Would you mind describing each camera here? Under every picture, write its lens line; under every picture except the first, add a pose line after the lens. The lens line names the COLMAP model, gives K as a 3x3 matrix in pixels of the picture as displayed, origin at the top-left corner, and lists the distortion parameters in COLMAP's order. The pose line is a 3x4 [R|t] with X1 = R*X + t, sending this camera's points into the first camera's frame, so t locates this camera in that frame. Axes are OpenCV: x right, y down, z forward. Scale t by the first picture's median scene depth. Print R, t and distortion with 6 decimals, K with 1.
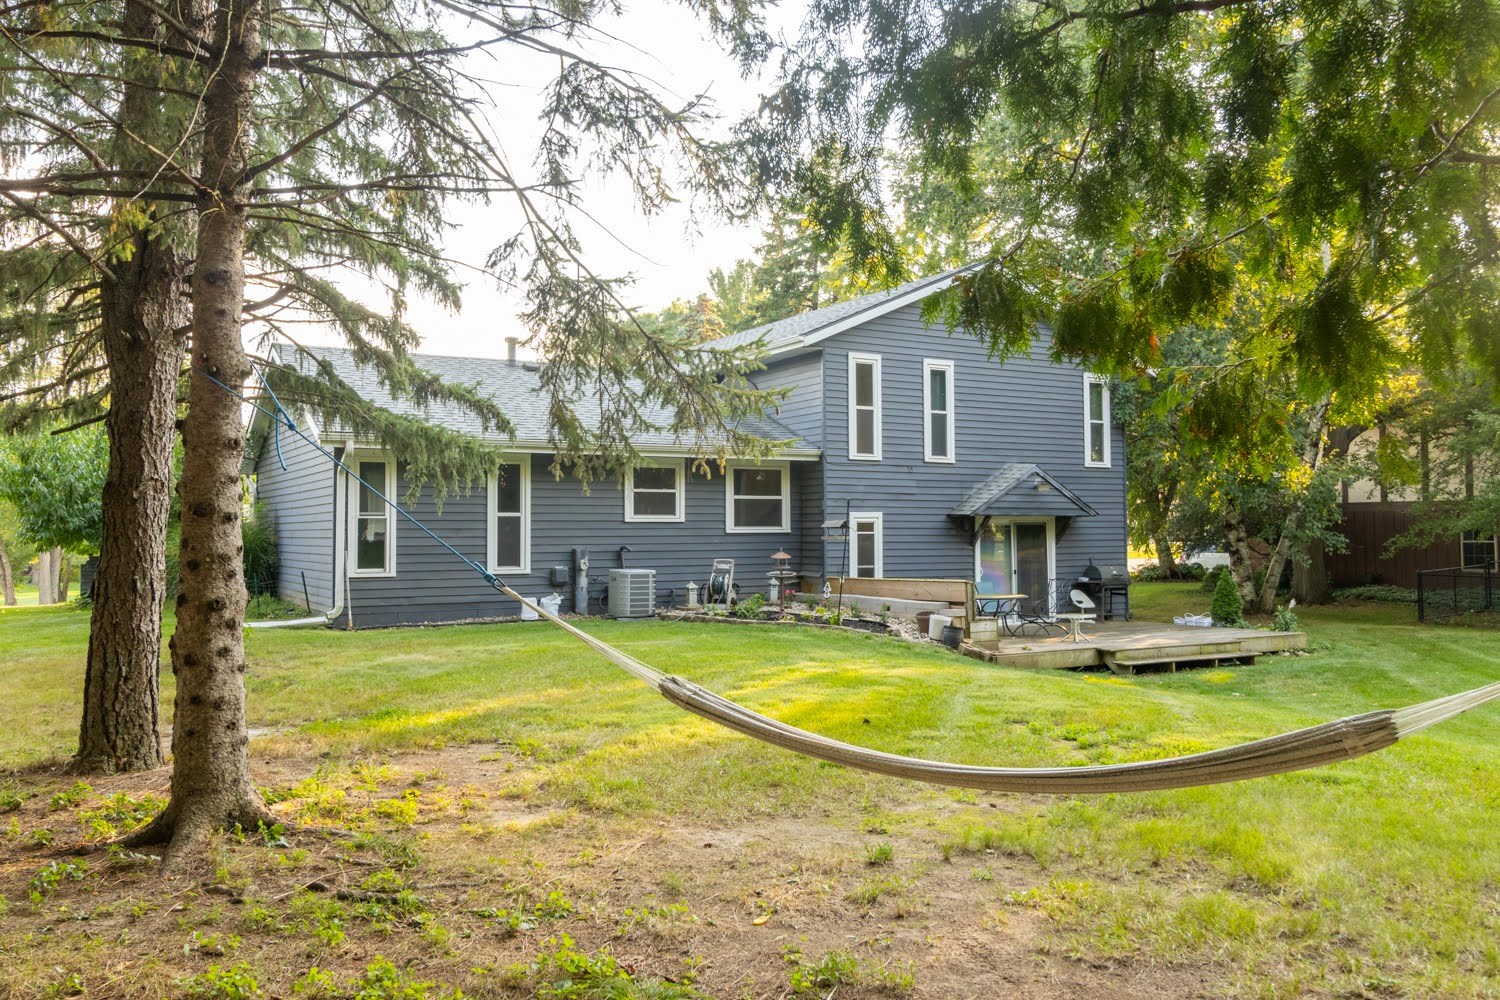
lens RADIAL K [[1242.5, 0, 750.0], [0, 1242.5, 500.0], [0, 0, 1]] dist [-0.000631, 0.000947]
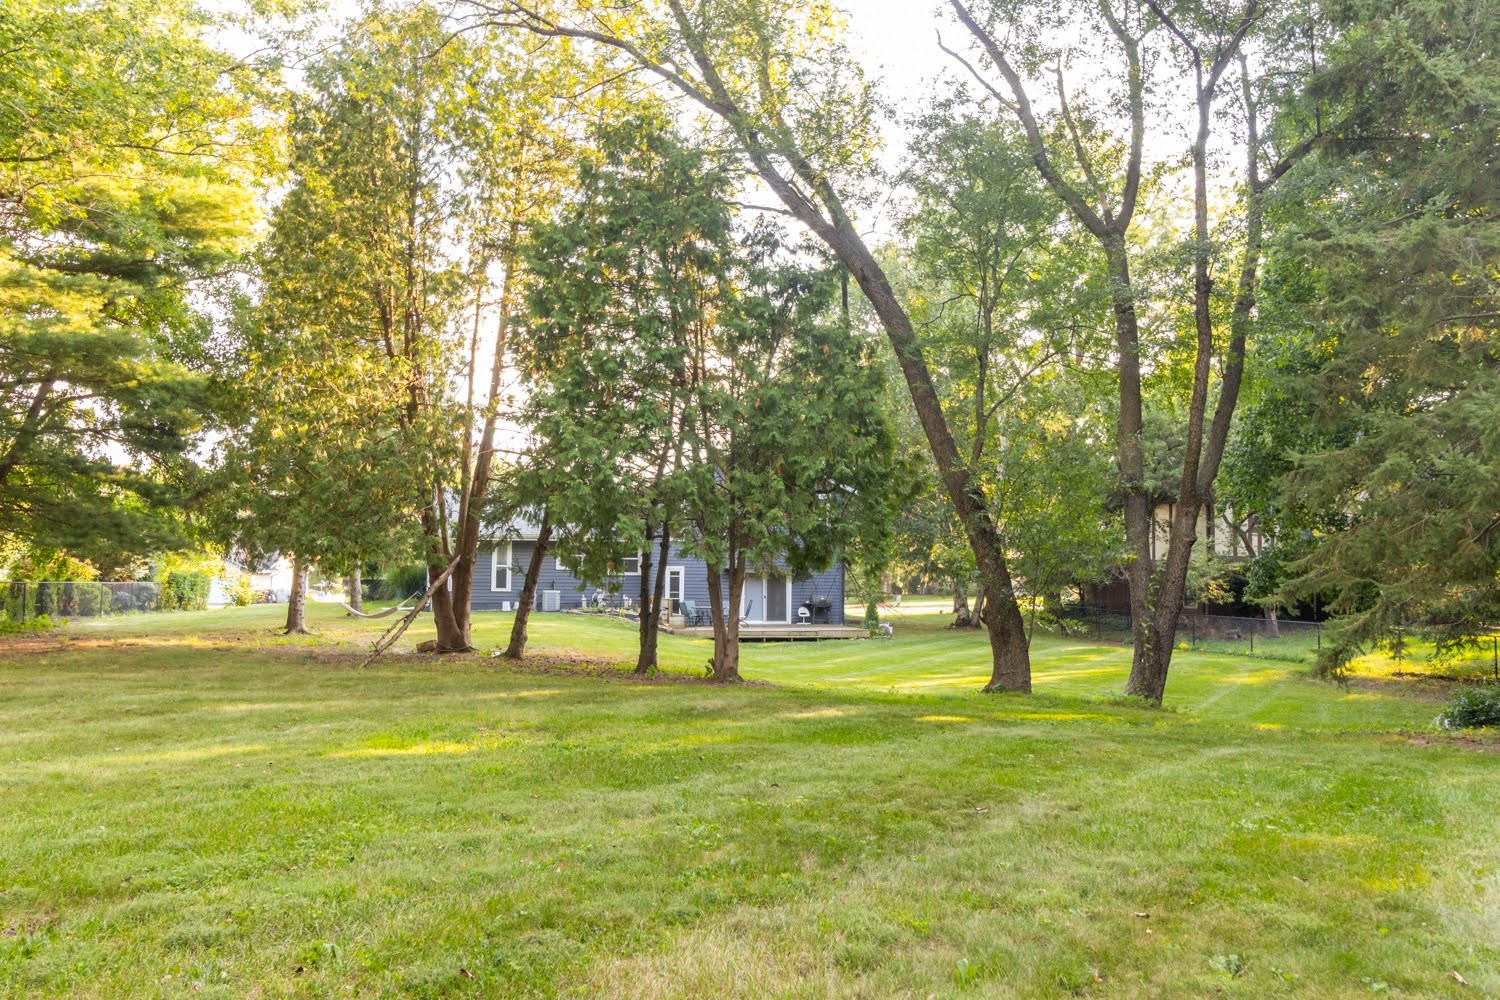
lens RADIAL K [[1242.5, 0, 750.0], [0, 1242.5, 500.0], [0, 0, 1]] dist [-0.000631, 0.000947]
pose [[0.959114, 0.003047, -0.283002, 0.803116], [-0.009288, 0.999742, -0.020713, -0.059506], [0.282866, 0.022495, 0.958896, -0.973057]]
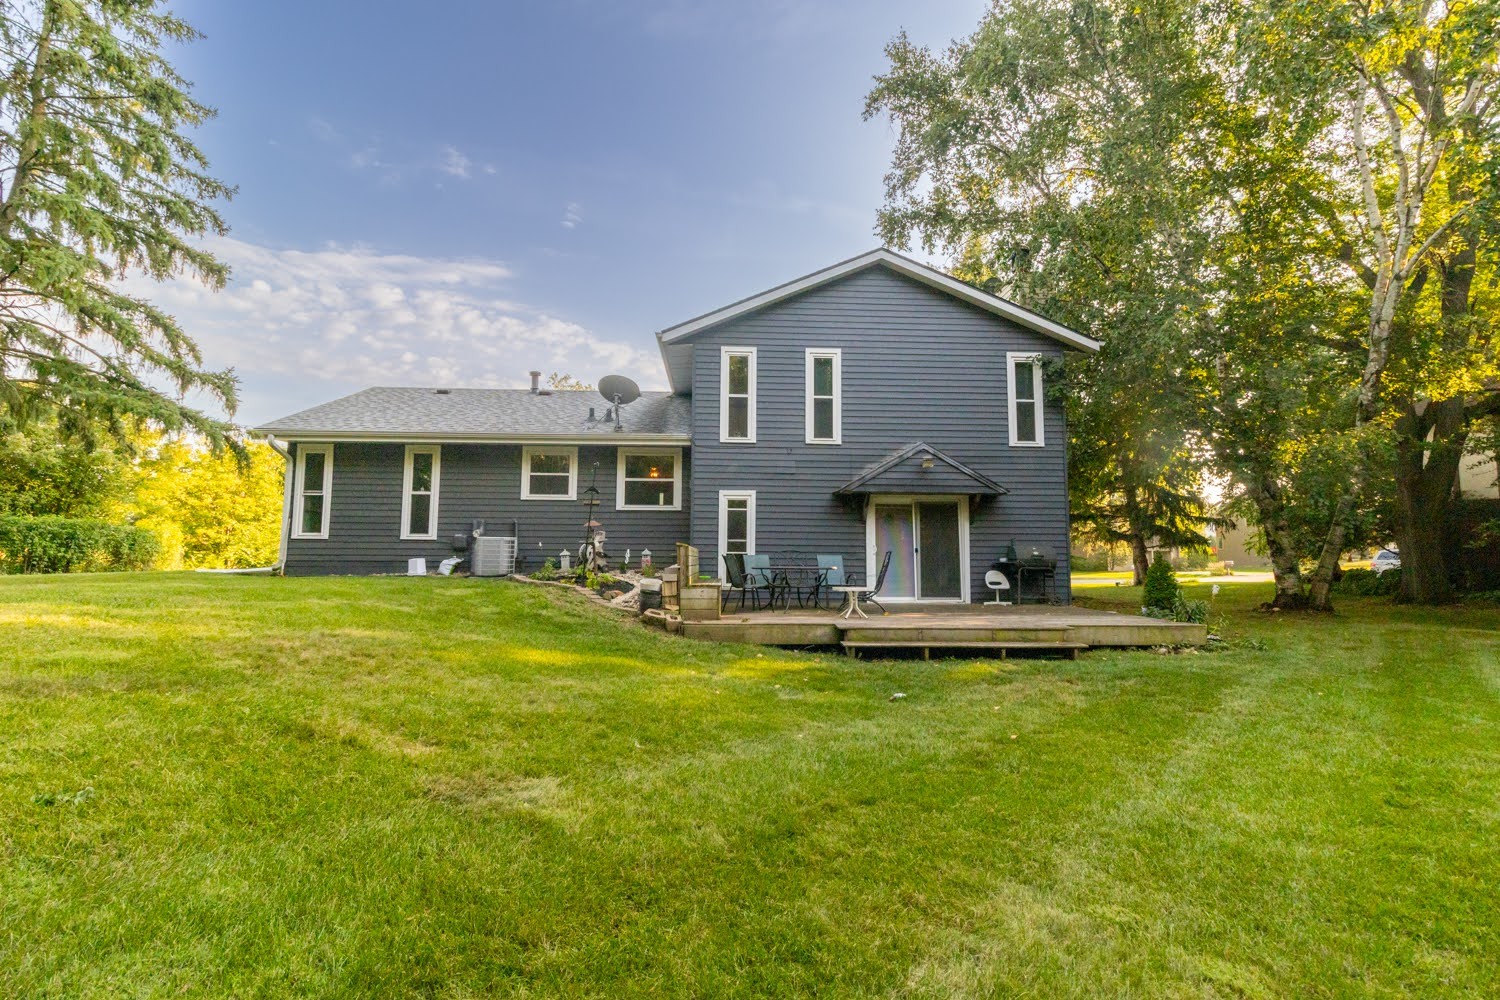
lens RADIAL K [[728.7, 0, 740.6], [0, 728.7, 486.1], [0, 0, 1]] dist [0.000013, -0.000200]
pose [[0.883315, -0.031332, -0.467732, 0.391419], [0.000999, 0.997887, -0.064959, 0.047140], [0.468779, 0.056912, 0.881480, 0.436427]]
